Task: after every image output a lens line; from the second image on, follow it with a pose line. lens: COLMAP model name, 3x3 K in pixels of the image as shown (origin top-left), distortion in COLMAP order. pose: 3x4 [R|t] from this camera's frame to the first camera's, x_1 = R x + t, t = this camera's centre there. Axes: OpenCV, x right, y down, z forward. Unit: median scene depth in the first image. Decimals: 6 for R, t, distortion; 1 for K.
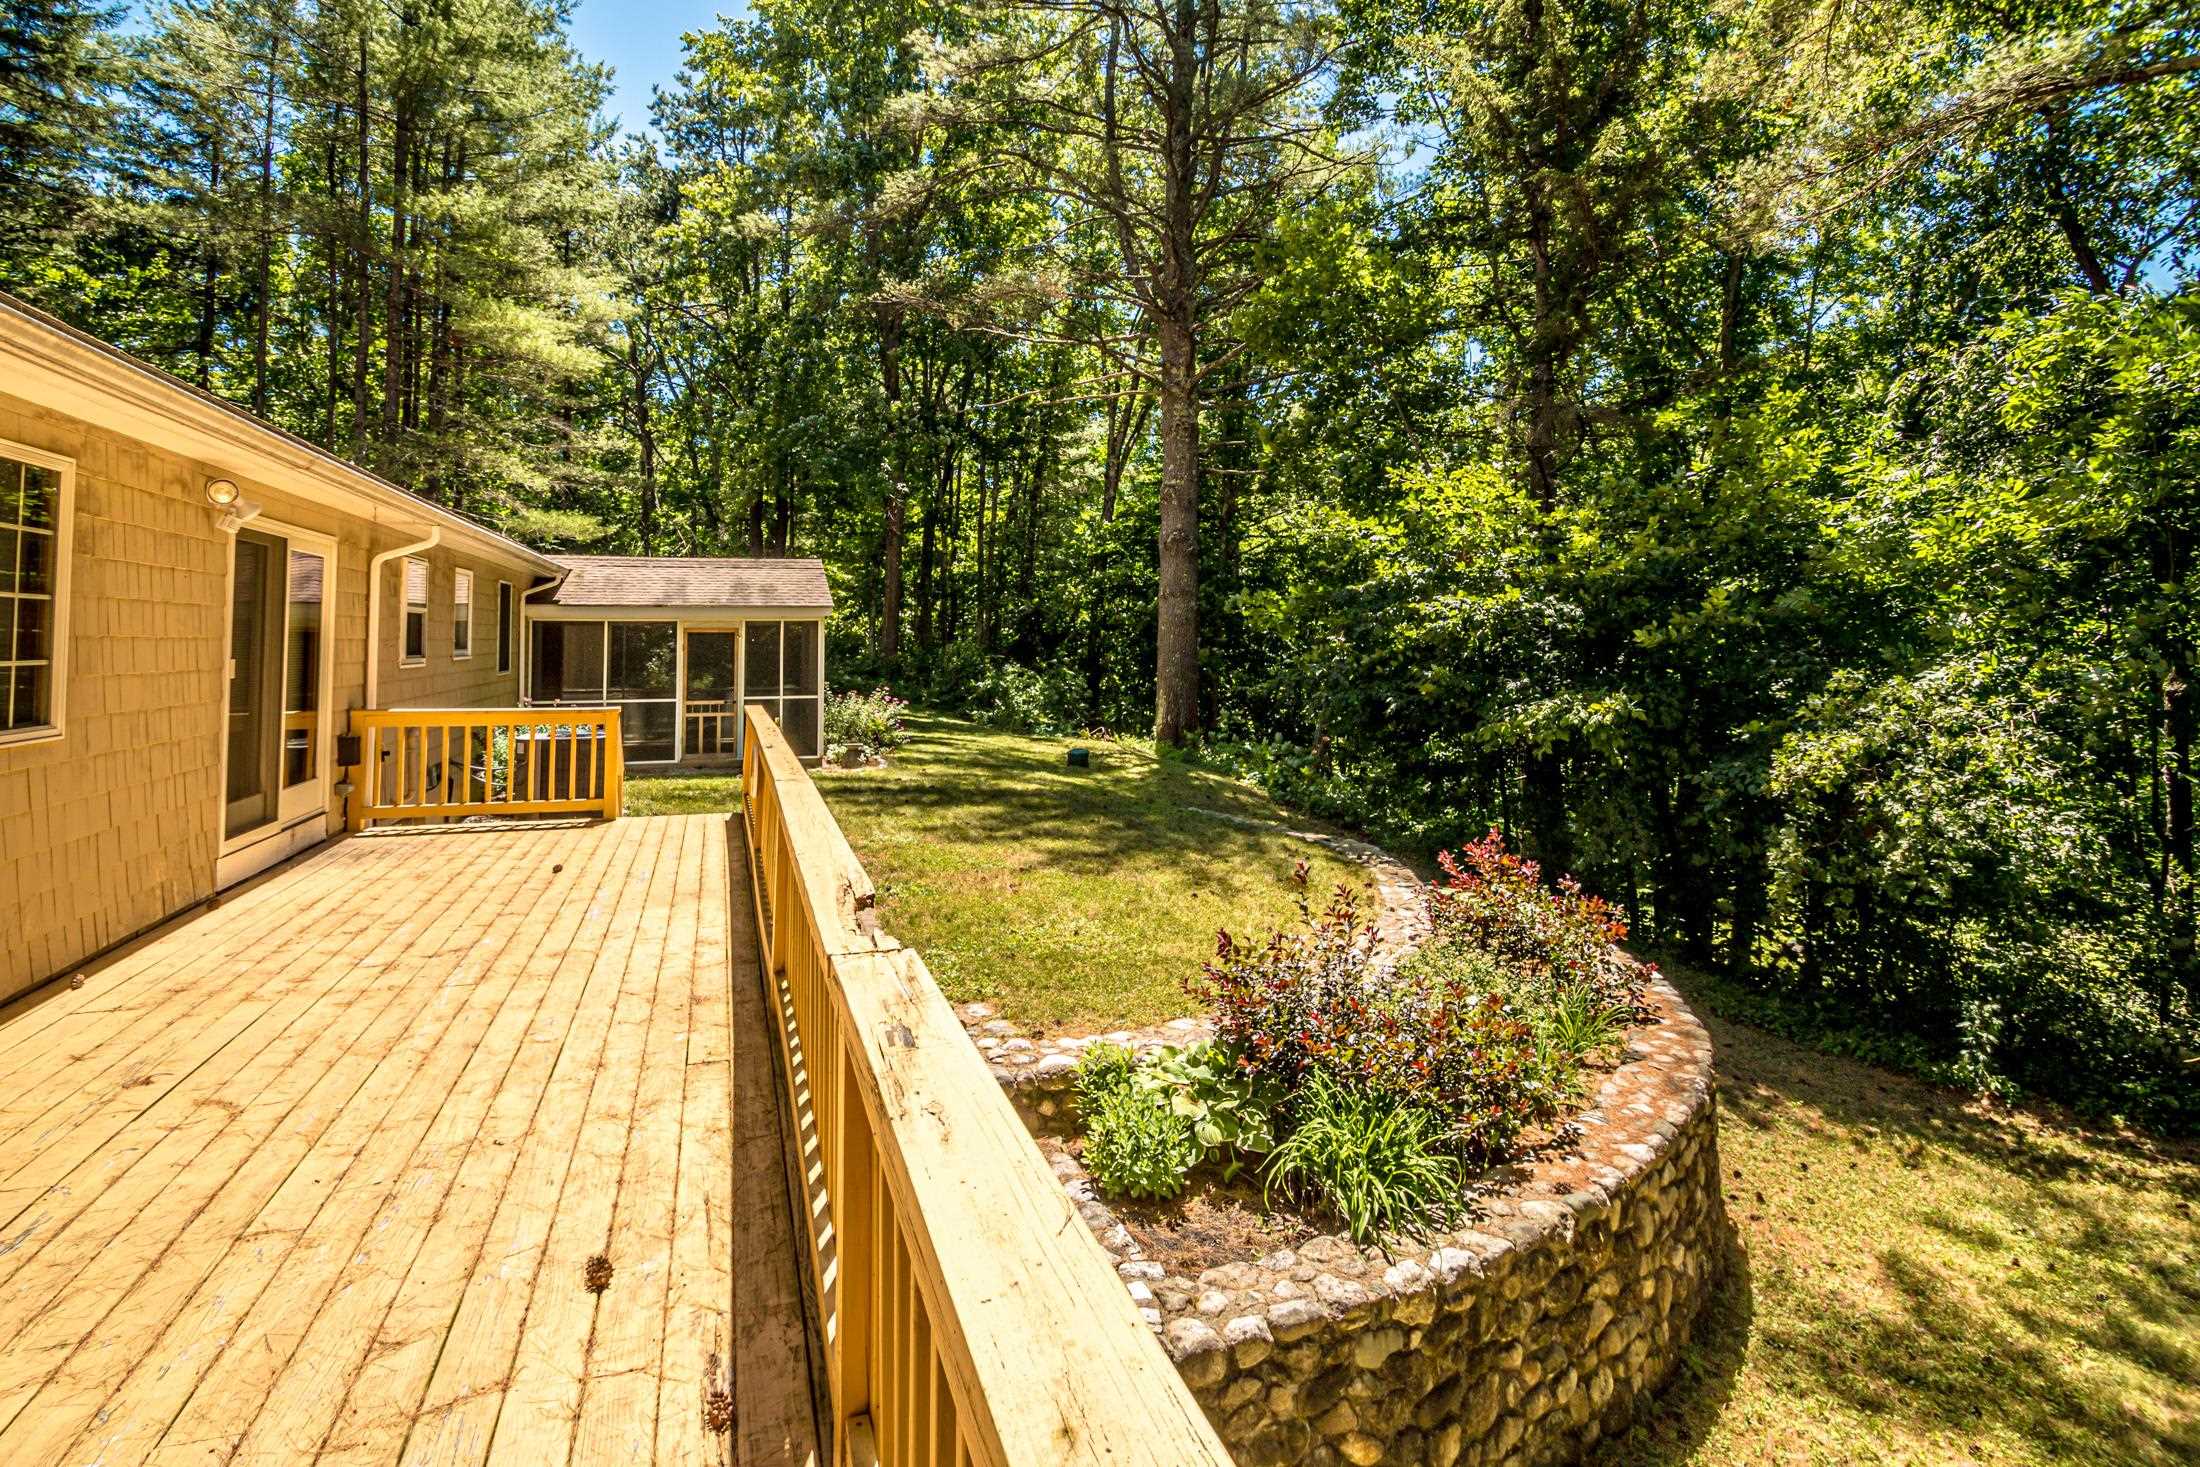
lens RADIAL K [[1102.7, 0, 1098.5], [0, 1102.7, 580.0], [0, 0, 1]] dist [-0.004498, -0.001046]
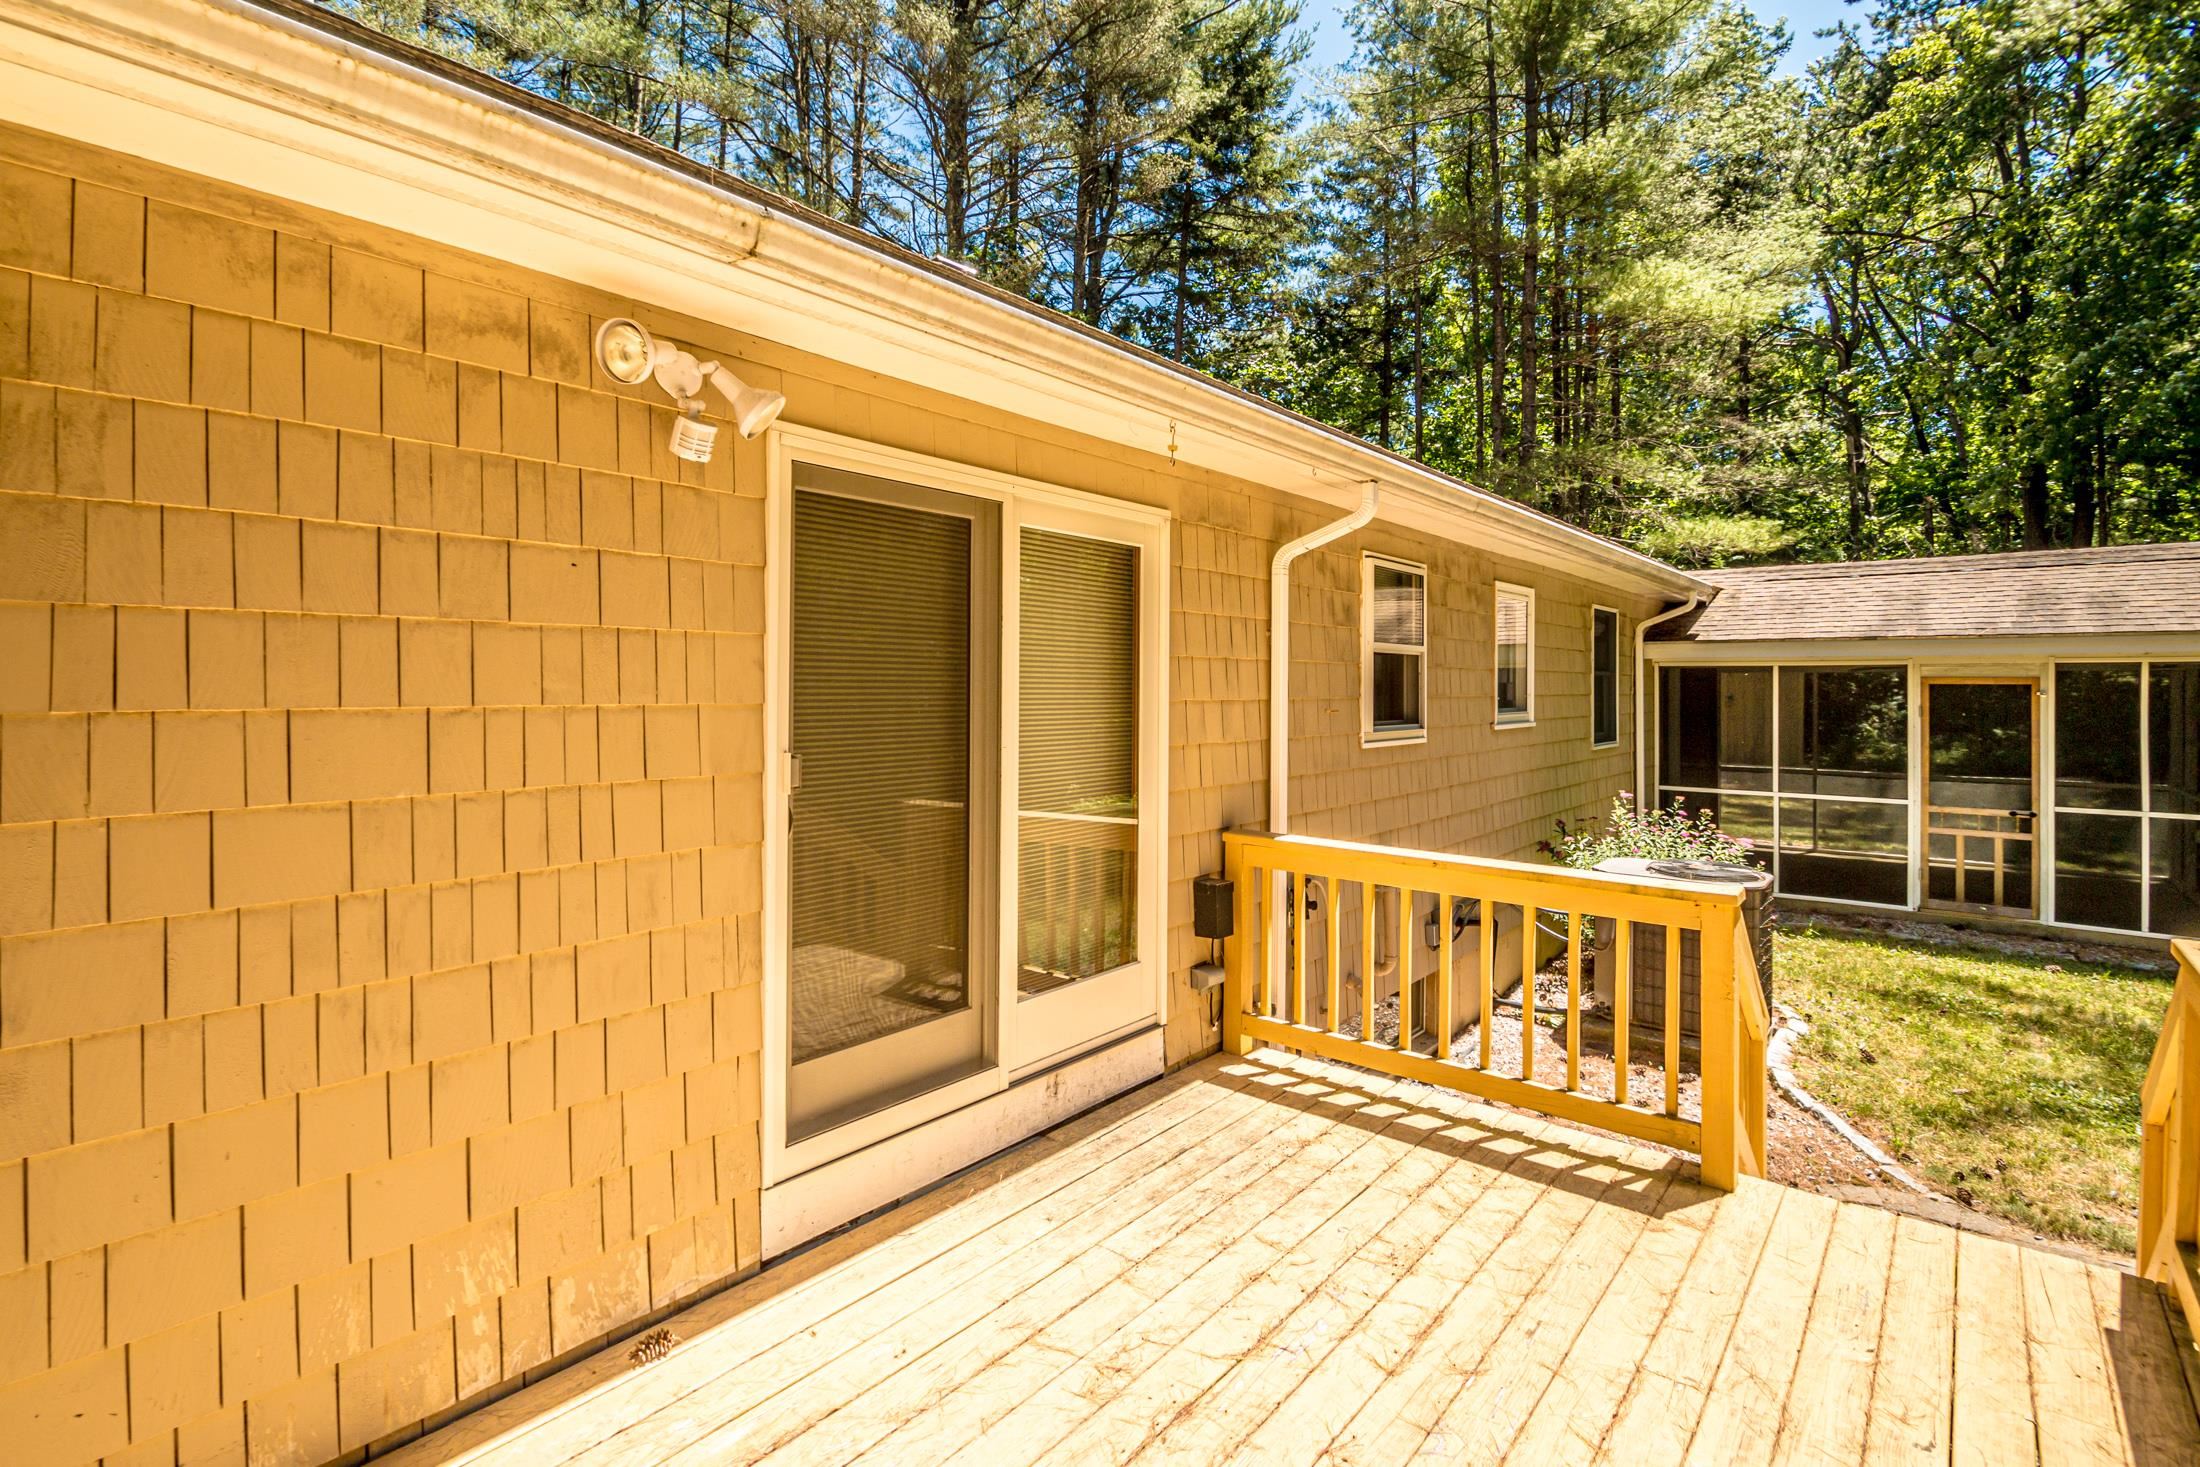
lens RADIAL K [[1084.3, 0, 1090.1], [0, 1084.3, 678.9], [0, 0, 1]] dist [0.000124, -0.019371]
pose [[0.530881, 0.007352, -0.847414, -0.130804], [0.034374, 0.998953, 0.030201, 0.012220], [0.846749, -0.045162, 0.530072, 0.332821]]
